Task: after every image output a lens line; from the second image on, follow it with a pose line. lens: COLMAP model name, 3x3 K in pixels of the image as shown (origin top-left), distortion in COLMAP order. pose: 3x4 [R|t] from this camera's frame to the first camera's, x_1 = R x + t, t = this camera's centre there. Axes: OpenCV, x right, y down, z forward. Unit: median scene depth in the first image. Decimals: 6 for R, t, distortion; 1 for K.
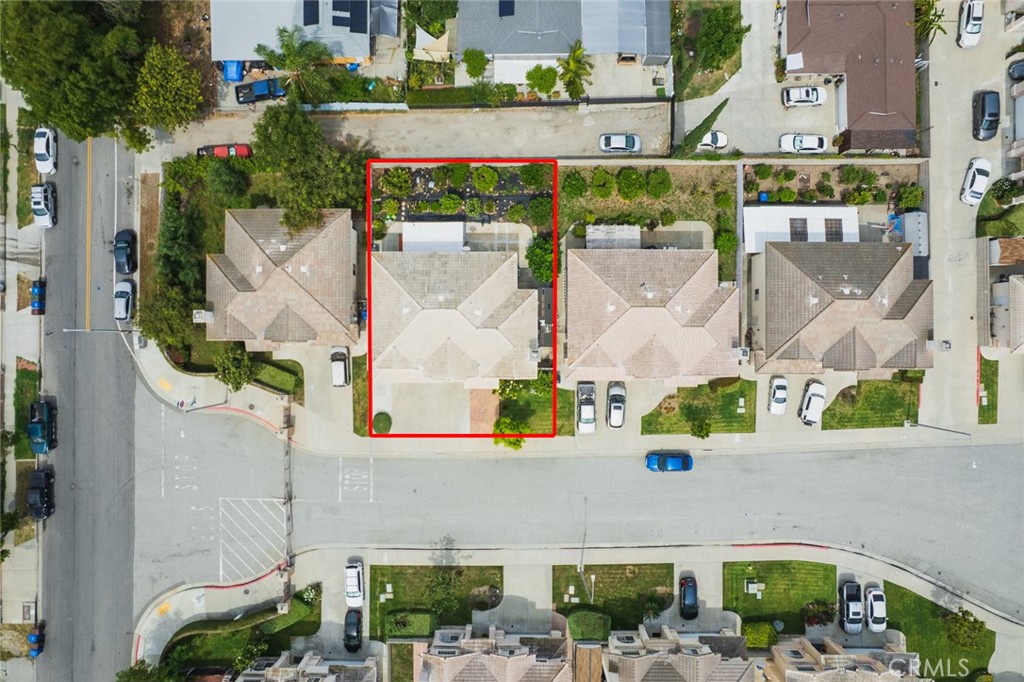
lens RADIAL K [[655.4, 0, 512.0], [0, 655.4, 341.0], [0, 0, 1]] dist [-0.095858, 0.078534]
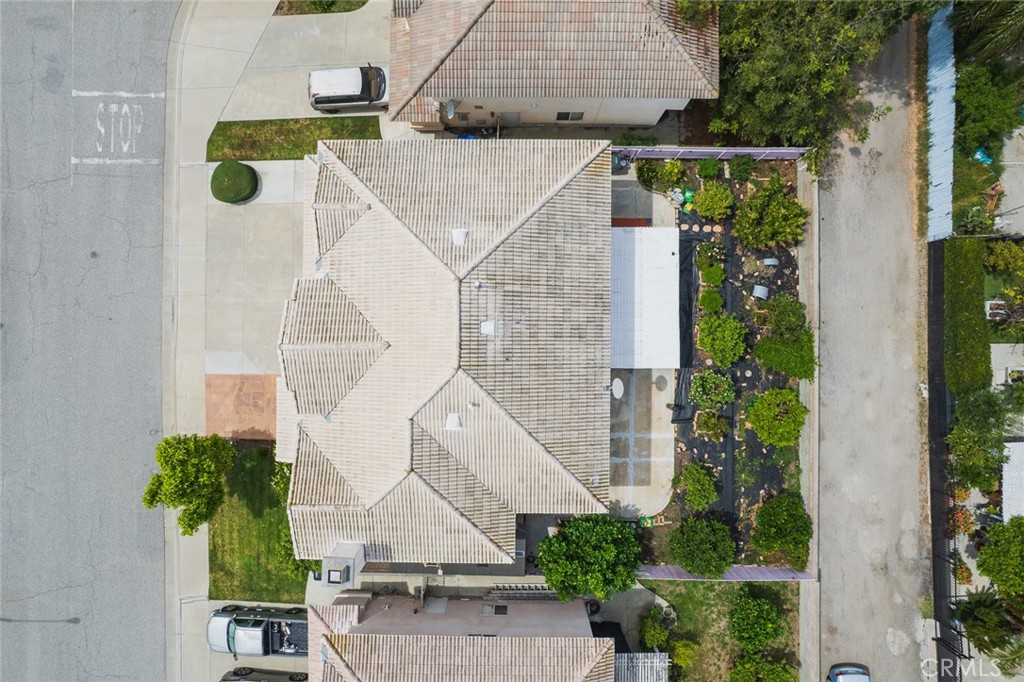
lens RADIAL K [[655.4, 0, 512.0], [0, 655.4, 341.0], [0, 0, 1]] dist [-0.095858, 0.078534]
pose [[-0.003114, 0.999973, 0.006613, -0.092281], [-0.999833, -0.003232, 0.017985, -0.077319], [0.018006, -0.006556, 0.999816, 0.552101]]
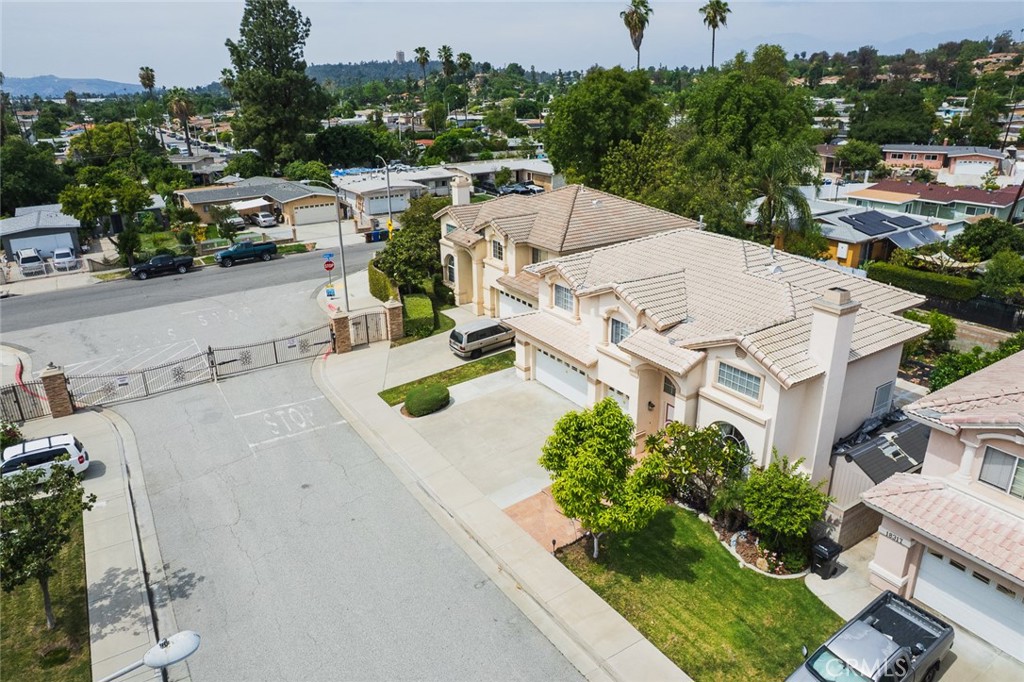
lens RADIAL K [[655.4, 0, 512.0], [0, 655.4, 341.0], [0, 0, 1]] dist [-0.095858, 0.078534]
pose [[0.544847, 0.305010, -0.781095, 0.187583], [-0.838138, 0.226743, -0.496096, 0.299293], [0.025794, 0.924963, 0.379181, 0.784904]]
